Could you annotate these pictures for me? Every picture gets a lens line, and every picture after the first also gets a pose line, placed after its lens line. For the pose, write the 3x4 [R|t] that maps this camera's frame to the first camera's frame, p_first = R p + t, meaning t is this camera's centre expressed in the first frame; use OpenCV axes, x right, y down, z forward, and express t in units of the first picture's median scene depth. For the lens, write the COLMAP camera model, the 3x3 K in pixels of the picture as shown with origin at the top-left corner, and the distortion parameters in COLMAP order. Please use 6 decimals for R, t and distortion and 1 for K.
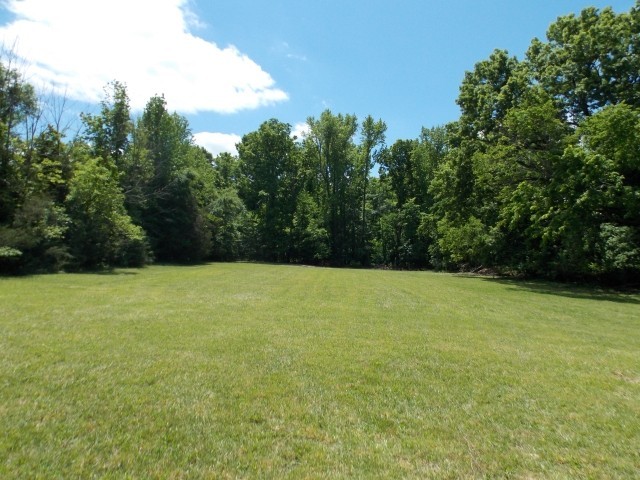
lens RADIAL K [[436.9, 0, 320.0], [0, 436.9, 240.0], [0, 0, 1]] dist [0.000192, -0.000067]
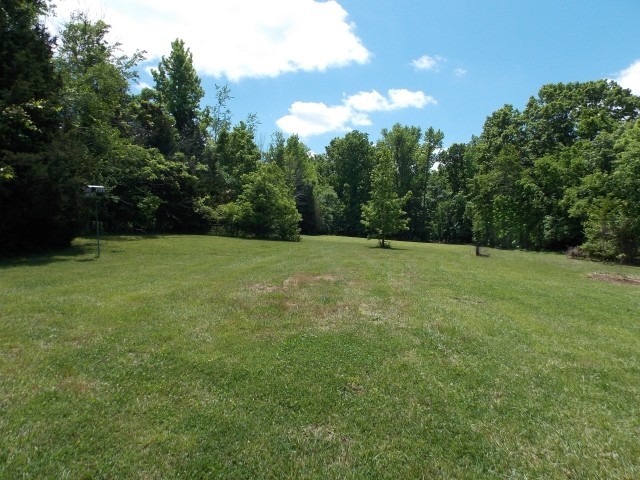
lens RADIAL K [[360.4, 0, 320.0], [0, 360.4, 240.0], [0, 0, 1]] dist [0.002172, -0.000050]
pose [[0.981995, 0.019399, -0.187908, -0.002718], [-0.009477, 0.998520, 0.053558, -0.000053], [0.188669, -0.050813, 0.980725, -0.136085]]
